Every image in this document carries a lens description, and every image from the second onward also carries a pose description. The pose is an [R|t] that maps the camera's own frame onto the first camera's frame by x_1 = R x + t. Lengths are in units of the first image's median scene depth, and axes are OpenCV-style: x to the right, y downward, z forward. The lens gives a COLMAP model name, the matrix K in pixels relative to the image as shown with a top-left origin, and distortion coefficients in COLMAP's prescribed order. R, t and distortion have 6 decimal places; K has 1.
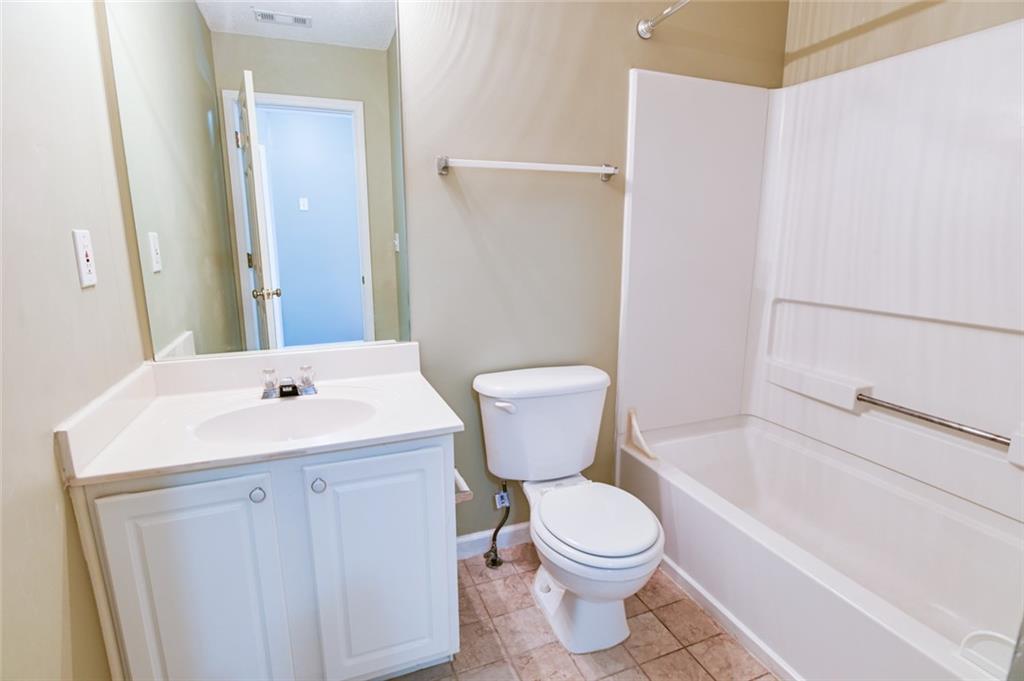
lens RADIAL K [[501.8, 0, 512.0], [0, 501.8, 340.5], [0, 0, 1]] dist [-0.020136, -0.000387]
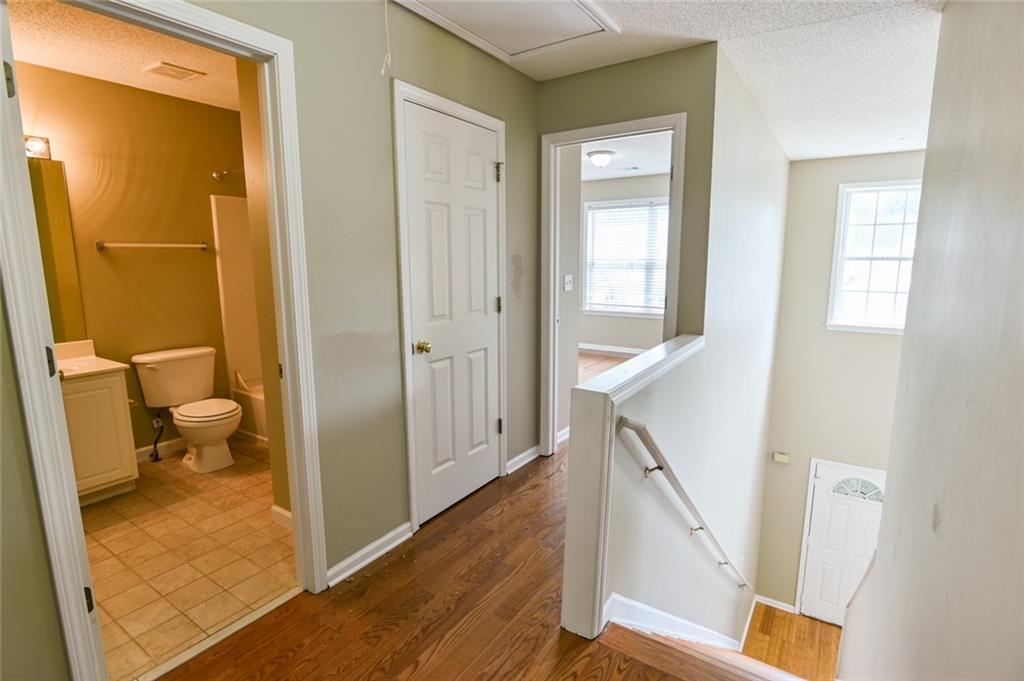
lens RADIAL K [[501.8, 0, 512.0], [0, 501.8, 340.5], [0, 0, 1]] dist [-0.020136, -0.000387]
pose [[0.818416, -0.095001, 0.566718, 0.042170], [0.119406, 0.992827, -0.006007, 0.188577], [-0.562083, 0.072585, 0.823890, -1.277413]]
